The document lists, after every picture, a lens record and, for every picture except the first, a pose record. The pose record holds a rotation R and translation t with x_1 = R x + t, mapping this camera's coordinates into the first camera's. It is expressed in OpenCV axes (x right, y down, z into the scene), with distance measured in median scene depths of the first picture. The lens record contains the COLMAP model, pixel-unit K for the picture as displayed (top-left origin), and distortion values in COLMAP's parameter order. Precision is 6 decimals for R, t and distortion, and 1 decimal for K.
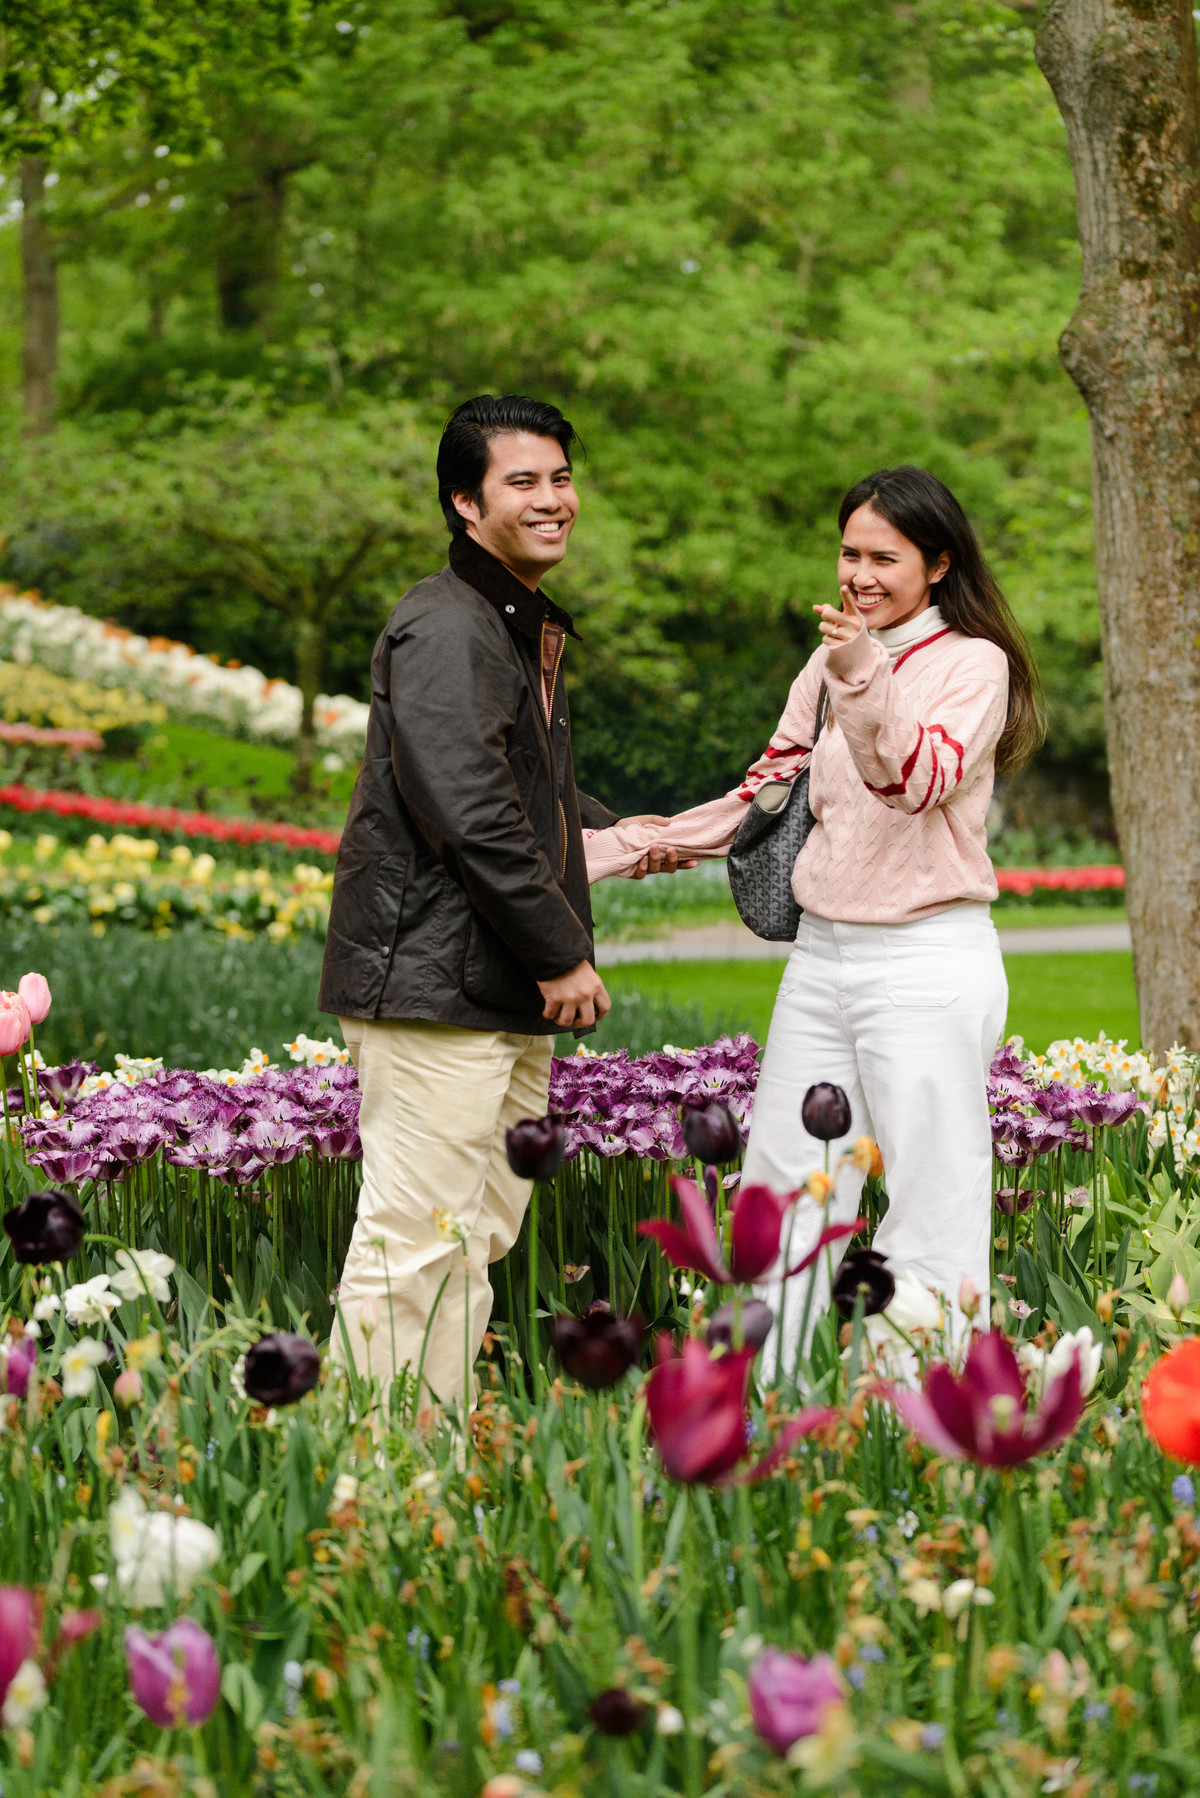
lens RADIAL K [[5143.7, 0, 600.0], [0, 5143.7, 899.0], [0, 0, 1]] dist [-0.007312, 0.490370]
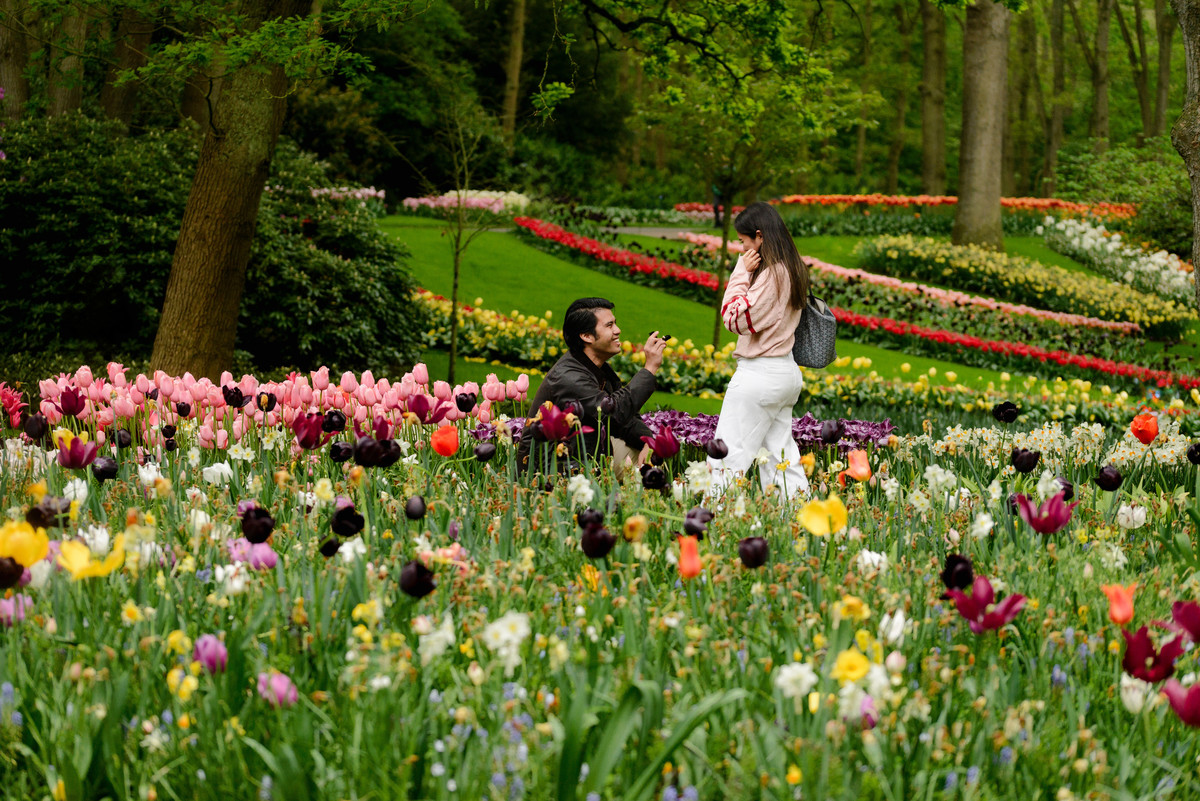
lens RADIAL K [[3427.6, 0, 595.8], [0, 3427.6, 430.9], [0, 0, 1]] dist [-0.001088, 0.513406]
pose [[0.946786, 0.046330, -0.318511, 0.129059], [-0.047417, 0.998866, 0.004346, 0.008969], [0.318351, 0.010988, 0.947909, -0.177279]]
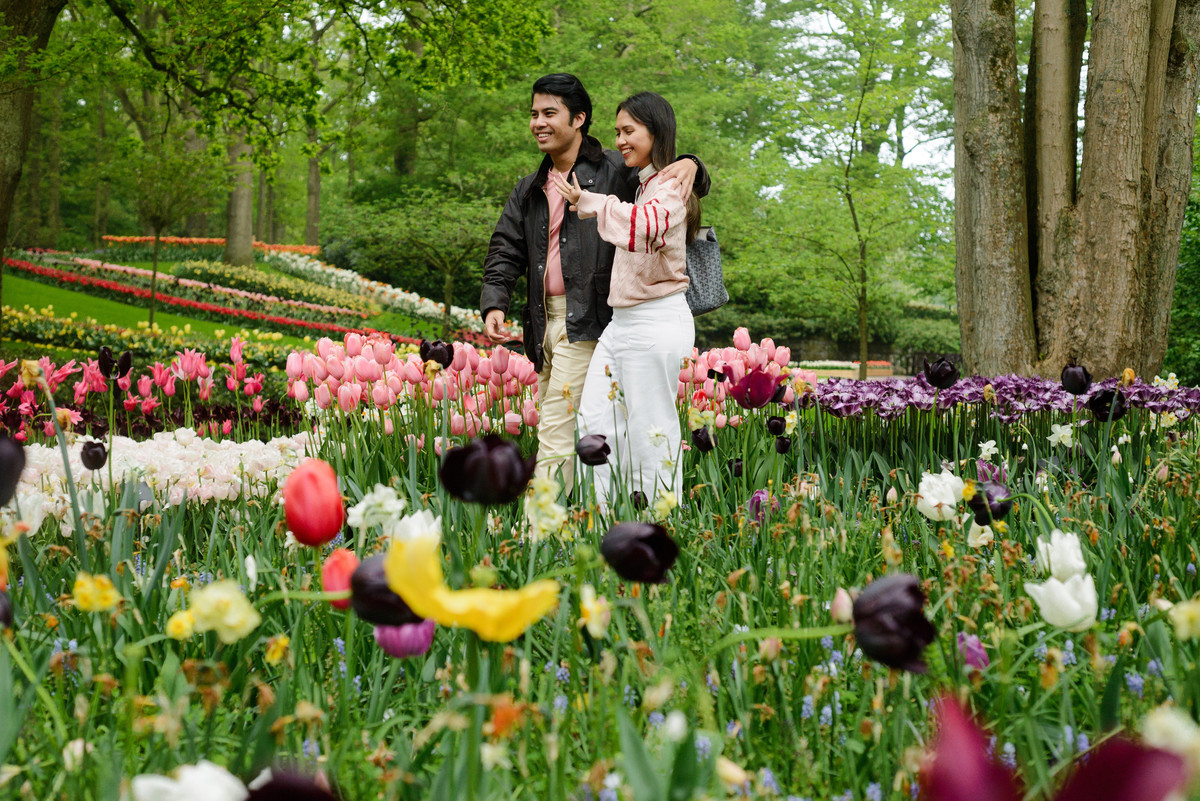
lens RADIAL K [[1742.3, 0, 576.4], [0, 1742.3, 403.8], [0, 0, 1]] dist [0.015130, 0.045673]
pose [[0.997513, 0.019915, 0.067604, -0.067053], [-0.020557, 0.999750, 0.008817, 0.010535], [-0.067411, -0.010185, 0.997673, 0.043355]]
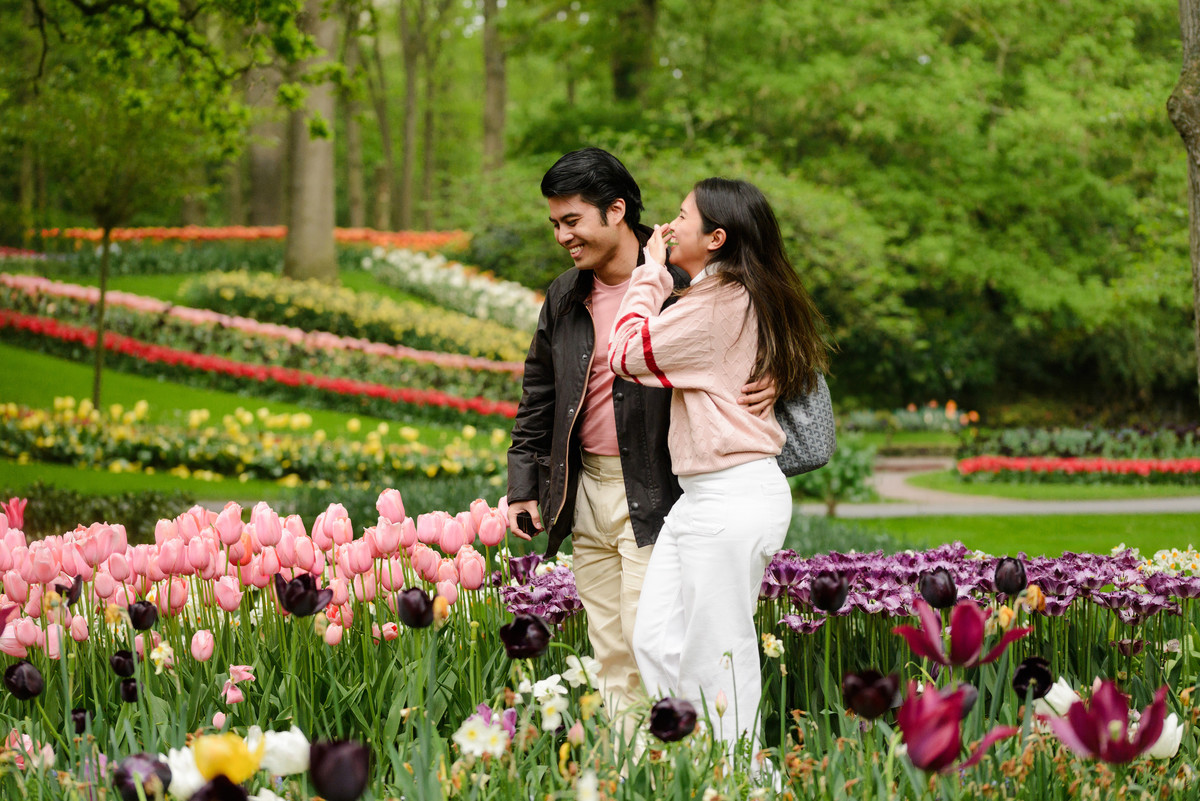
lens RADIAL K [[3427.6, 0, 595.8], [0, 3427.6, 430.9], [0, 0, 1]] dist [-0.001088, 0.513406]
pose [[0.996997, 0.008978, -0.076924, -0.000522], [-0.010110, 0.999846, -0.014340, 0.002406], [0.076784, 0.015075, 0.996934, -0.013324]]
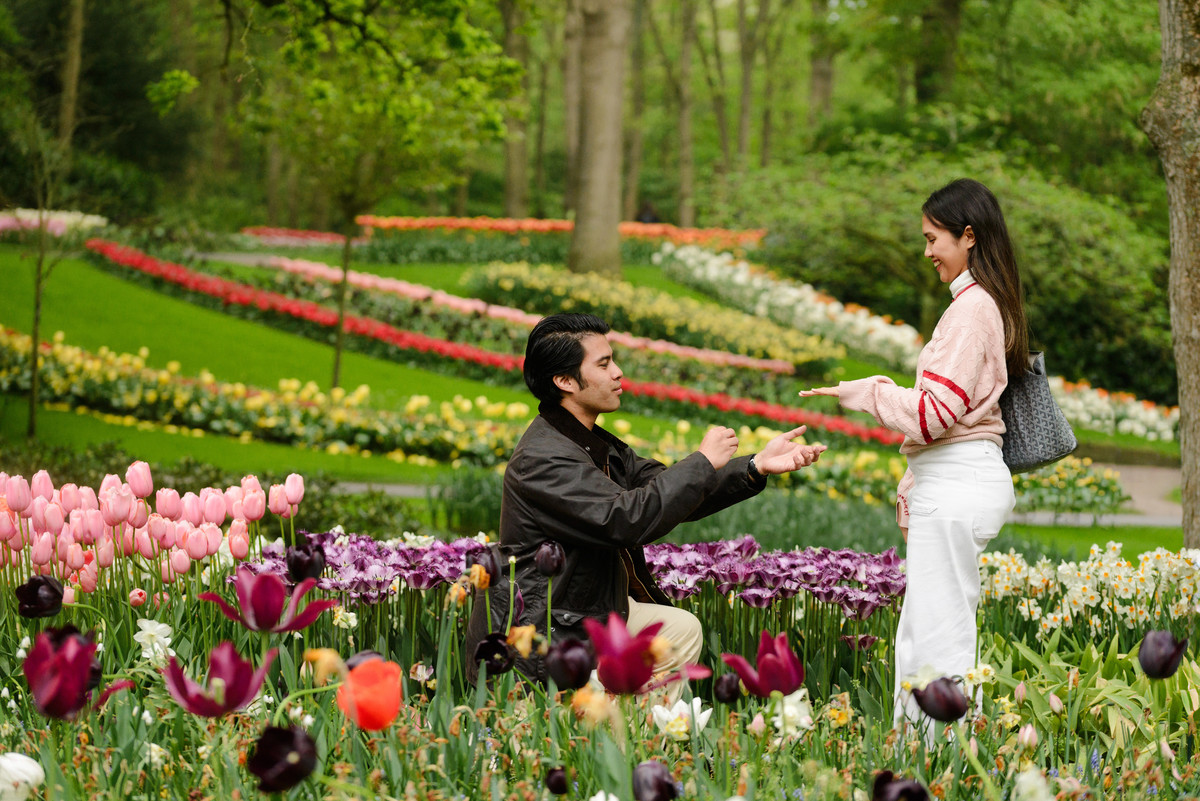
lens RADIAL K [[3432.9, 0, 600.0], [0, 3432.9, 400.5], [0, 0, 1]] dist [-0.007312, 0.490370]
pose [[0.981811, 0.041408, -0.185290, 0.049192], [-0.045850, 0.998753, -0.019754, 0.002109], [0.184241, 0.027890, 0.982485, -0.016952]]
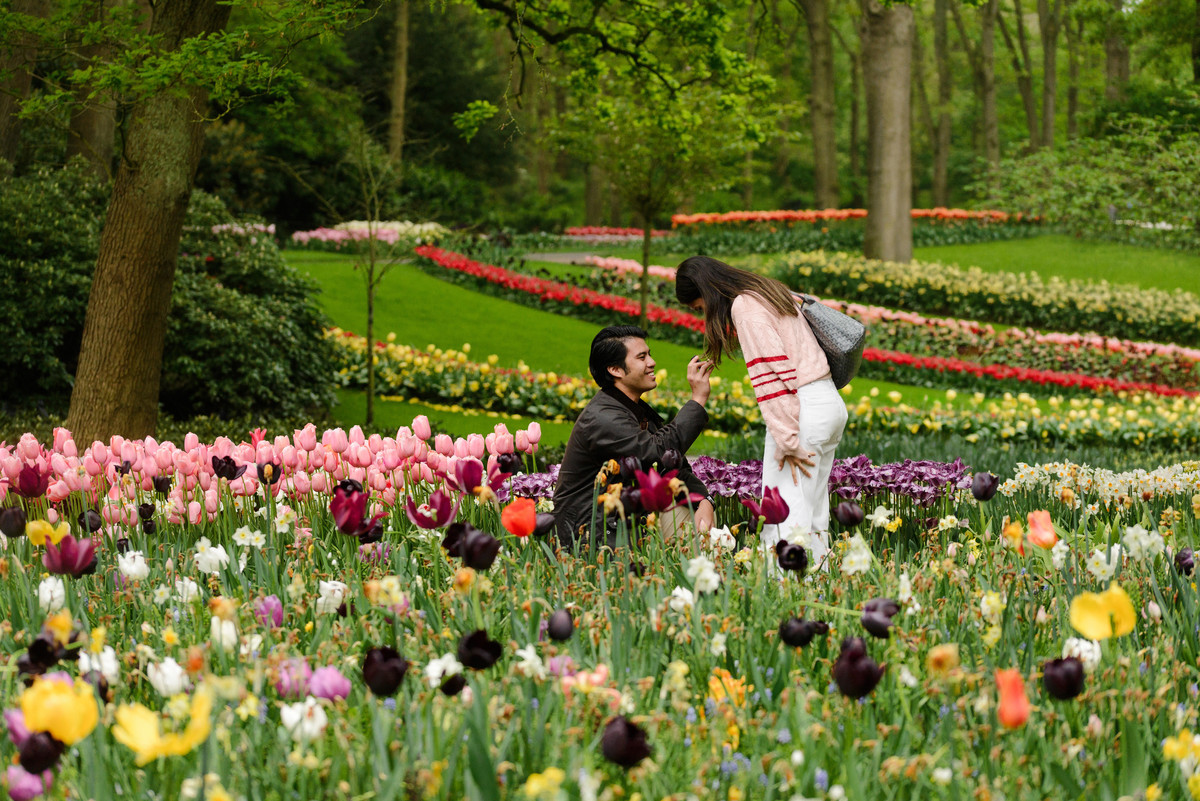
lens RADIAL K [[3427.6, 0, 595.8], [0, 3427.6, 430.9], [0, 0, 1]] dist [-0.001088, 0.513406]
pose [[0.958917, 0.006340, -0.283616, 0.092790], [-0.007895, 0.999959, -0.004340, 0.006465], [0.283577, 0.006401, 0.958928, -0.124868]]
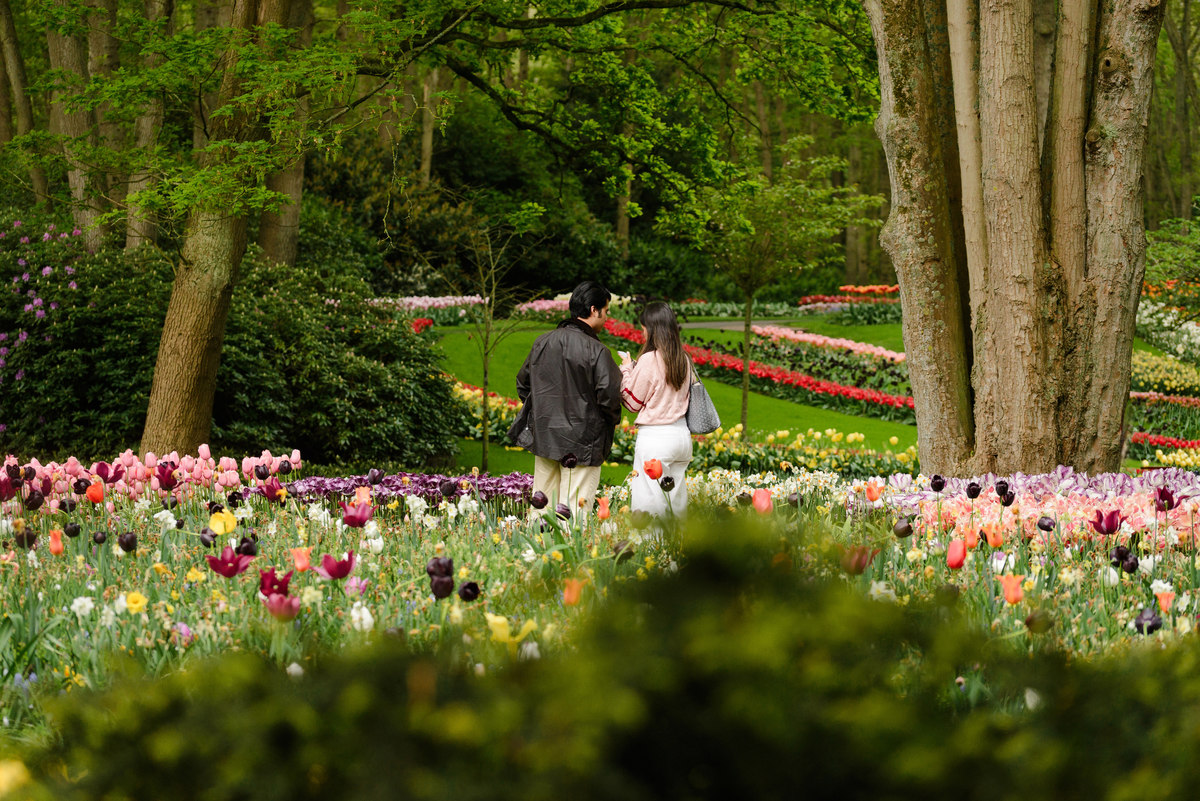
lens RADIAL K [[3427.6, 0, 595.8], [0, 3427.6, 430.9], [0, 0, 1]] dist [-0.001088, 0.513406]
pose [[0.922787, 0.000780, -0.385309, 0.253964], [-0.009832, 0.999720, -0.021522, 0.012994], [0.385184, 0.023648, 0.922537, -0.278758]]
